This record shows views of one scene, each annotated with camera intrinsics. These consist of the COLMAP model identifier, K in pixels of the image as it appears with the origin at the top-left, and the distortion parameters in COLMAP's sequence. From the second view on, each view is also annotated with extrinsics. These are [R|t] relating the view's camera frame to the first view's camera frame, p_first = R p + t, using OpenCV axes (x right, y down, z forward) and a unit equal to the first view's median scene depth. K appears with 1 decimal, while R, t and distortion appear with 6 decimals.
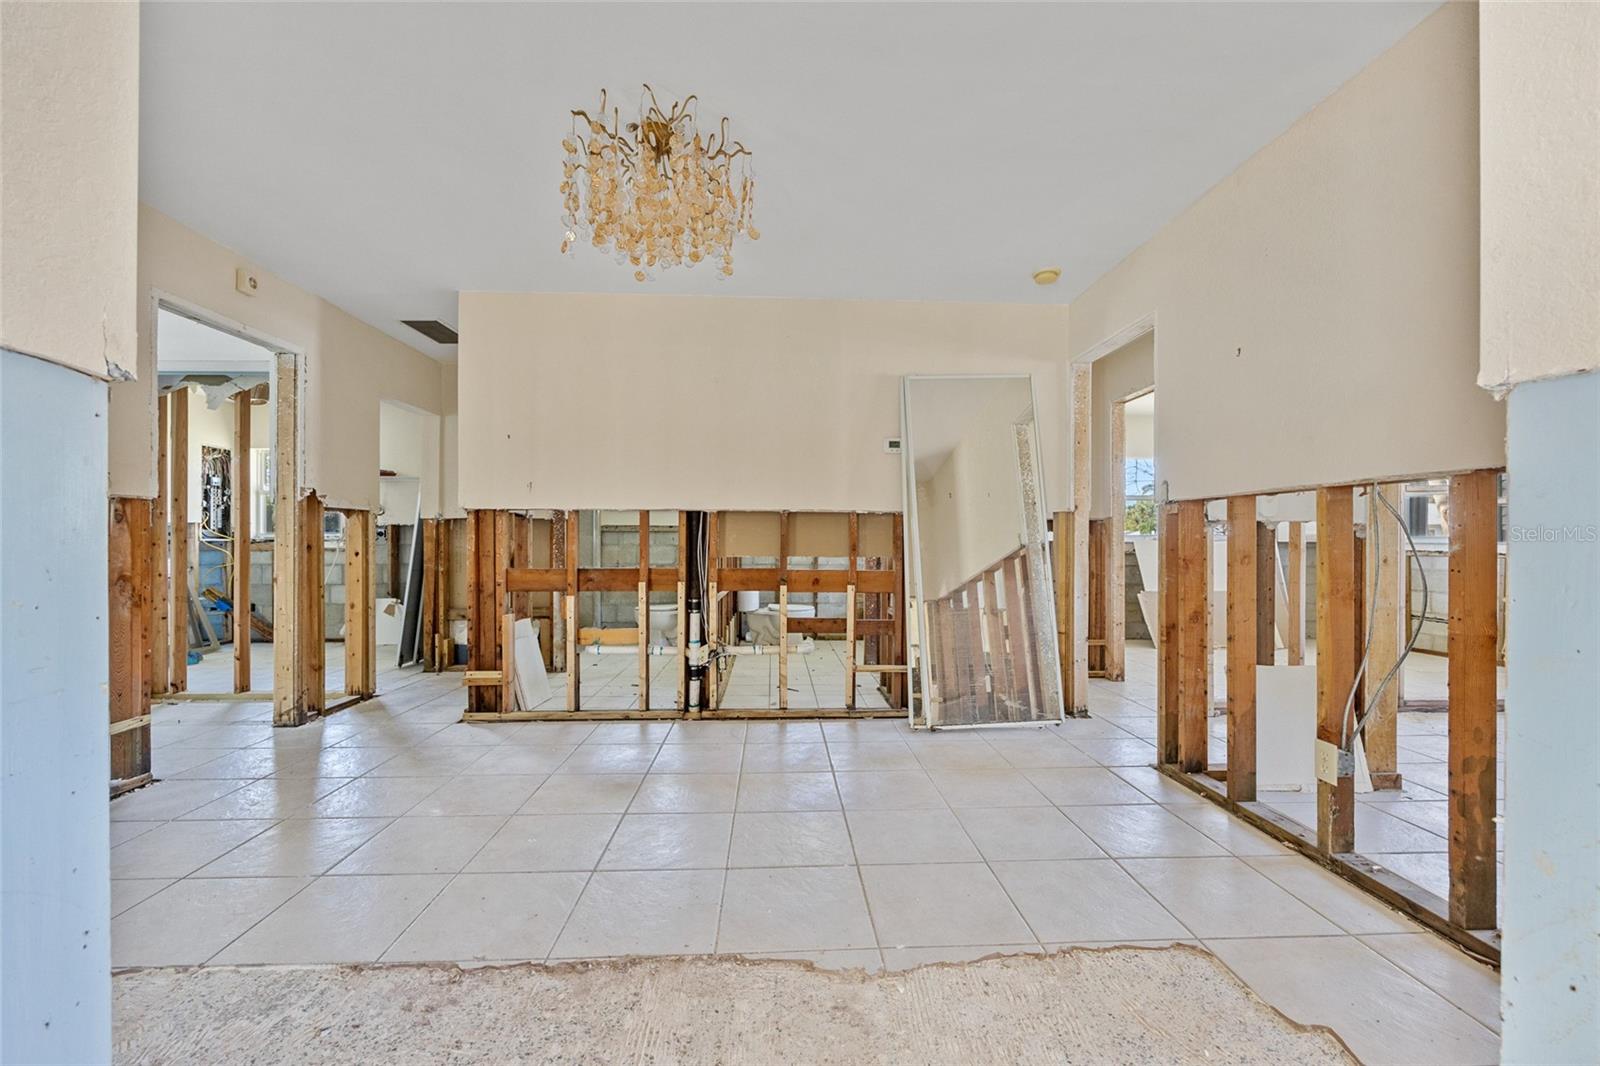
lens RADIAL K [[645.2, 0, 791.5], [0, 645.2, 547.5], [0, 0, 1]] dist [0.000021, -0.000074]
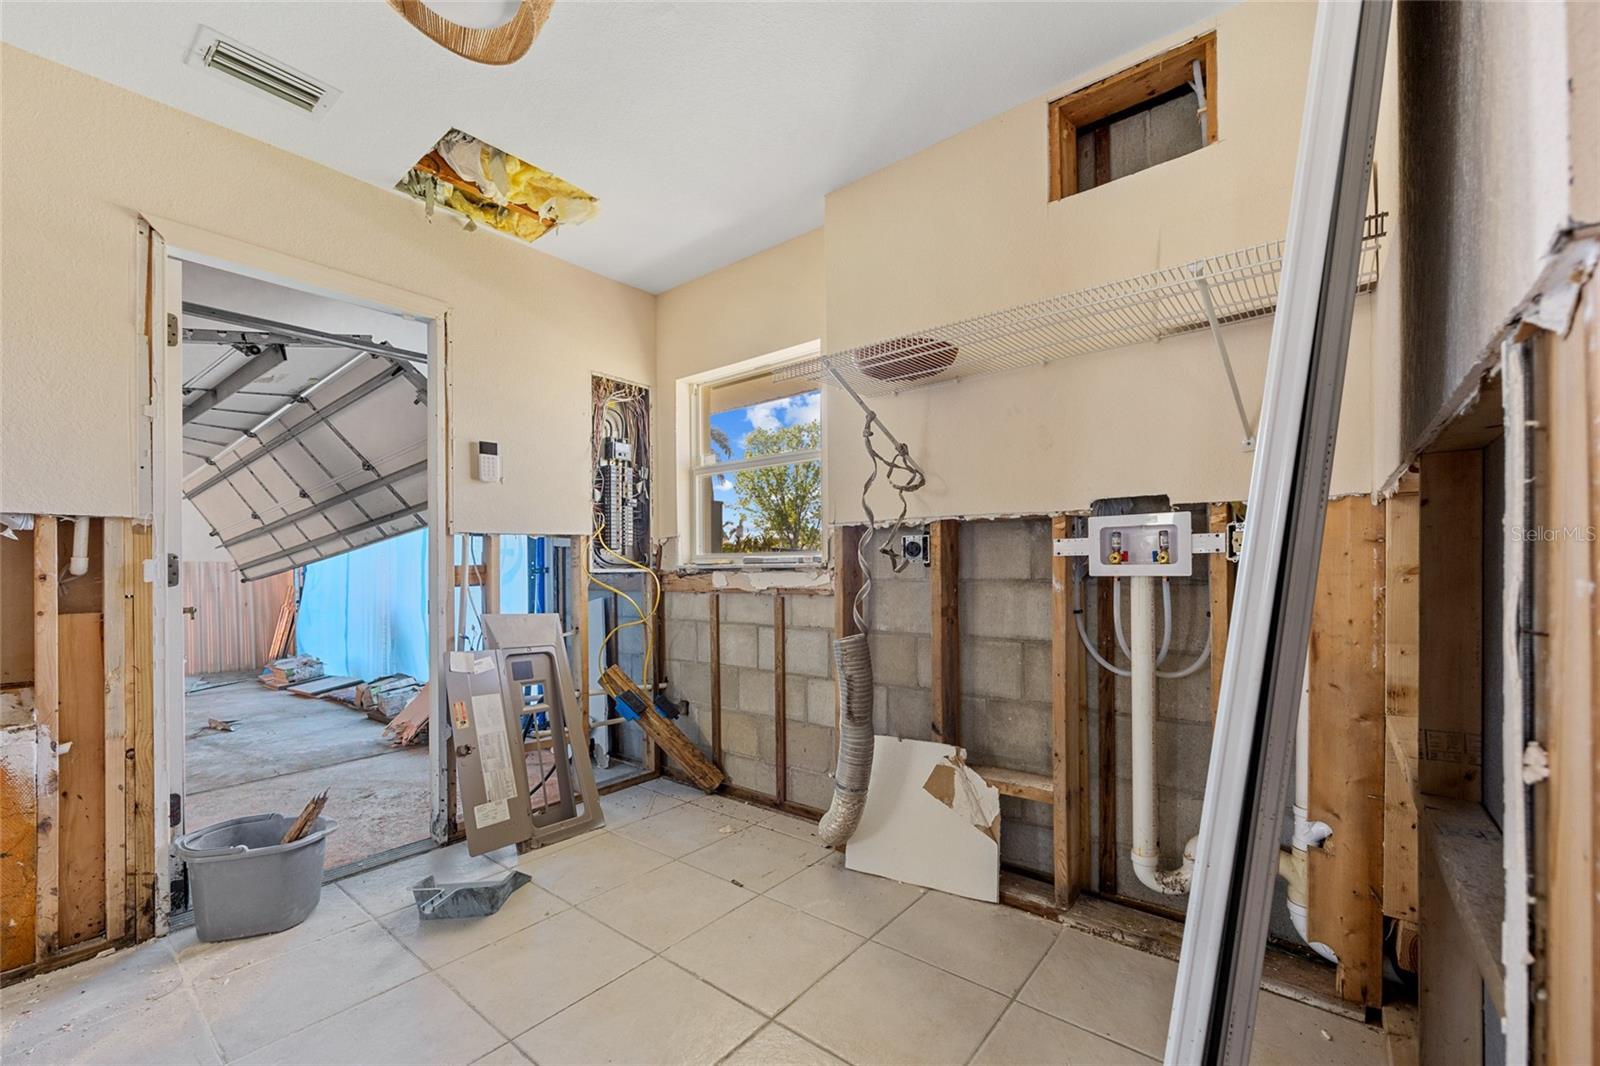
lens RADIAL K [[645.2, 0, 791.2], [0, 645.2, 572.8], [0, 0, 1]] dist [0.000021, -0.000074]
pose [[0.743461, -0.003259, -0.668772, -0.458547], [0.006096, 0.999980, 0.001904, -0.009613], [0.668752, -0.005493, 0.743465, 0.706100]]
